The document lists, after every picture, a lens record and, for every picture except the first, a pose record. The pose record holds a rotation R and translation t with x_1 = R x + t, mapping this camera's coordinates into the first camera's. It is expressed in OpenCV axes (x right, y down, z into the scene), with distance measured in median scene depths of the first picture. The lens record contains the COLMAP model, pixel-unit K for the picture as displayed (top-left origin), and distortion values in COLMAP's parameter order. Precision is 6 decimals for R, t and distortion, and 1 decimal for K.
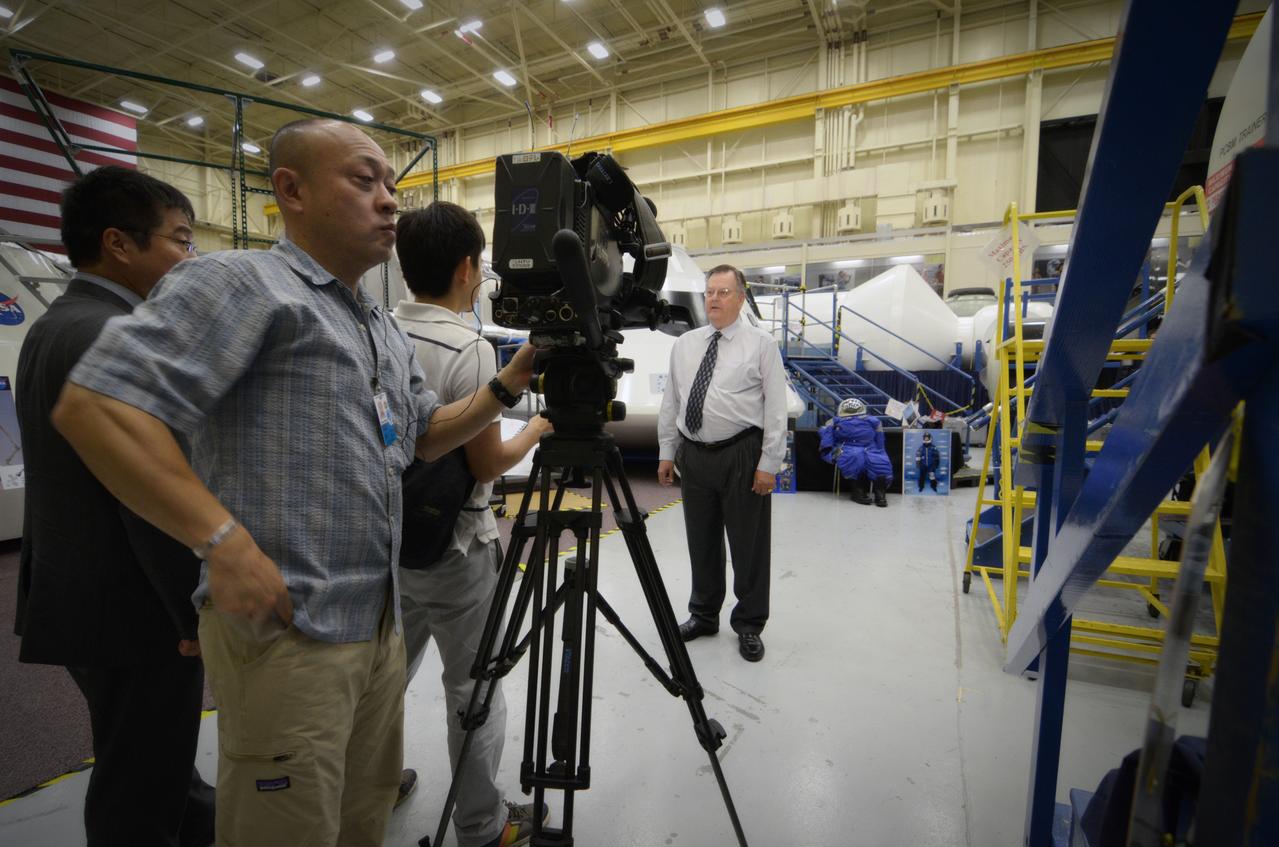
lens RADIAL K [[616.2, 0, 628.2], [0, 616.2, 438.6], [0, 0, 1]] dist [-0.003886, -0.009194]
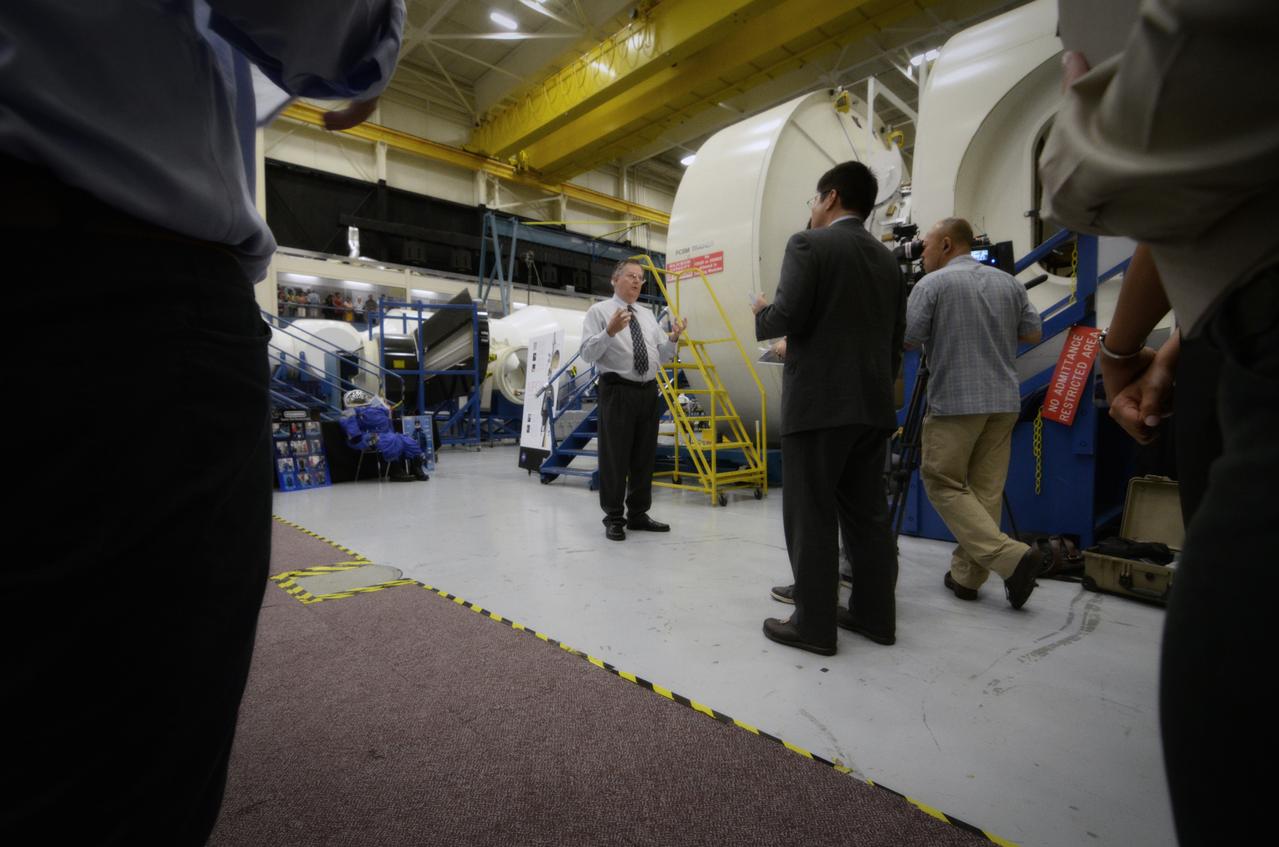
lens RADIAL K [[616.2, 0, 631.0], [0, 616.2, 433.4], [0, 0, 1]] dist [-0.003886, -0.009194]
pose [[0.339776, -0.047394, 0.939311, -0.119741], [0.098852, 0.994997, 0.014446, 0.010377], [-0.935297, 0.087944, 0.342762, 0.062125]]
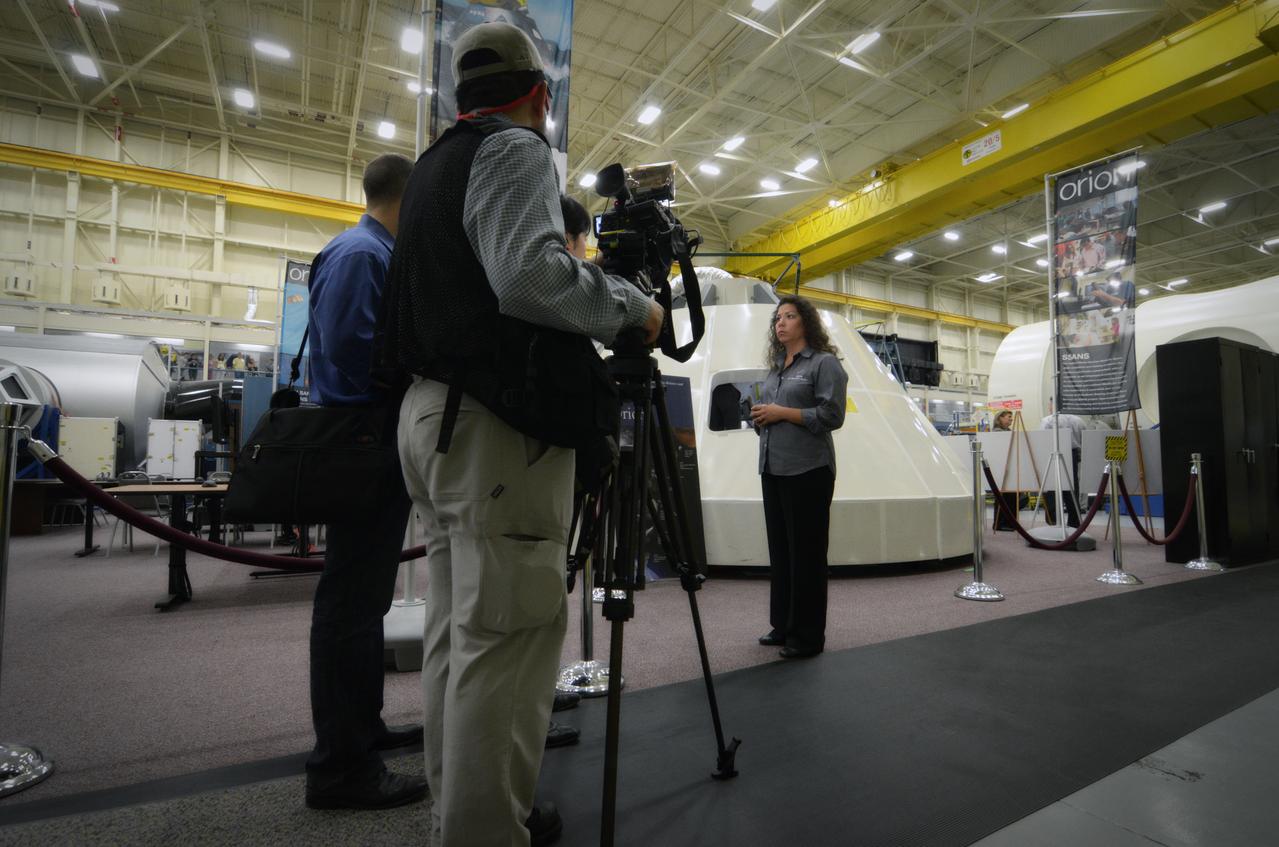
lens RADIAL K [[616.2, 0, 636.0], [0, 616.2, 434.6], [0, 0, 1]] dist [-0.003886, -0.009194]
pose [[0.575971, 0.042141, 0.816383, -0.449020], [0.080064, 0.990961, -0.107640, 0.008607], [-0.813540, 0.127360, 0.567390, 0.075735]]
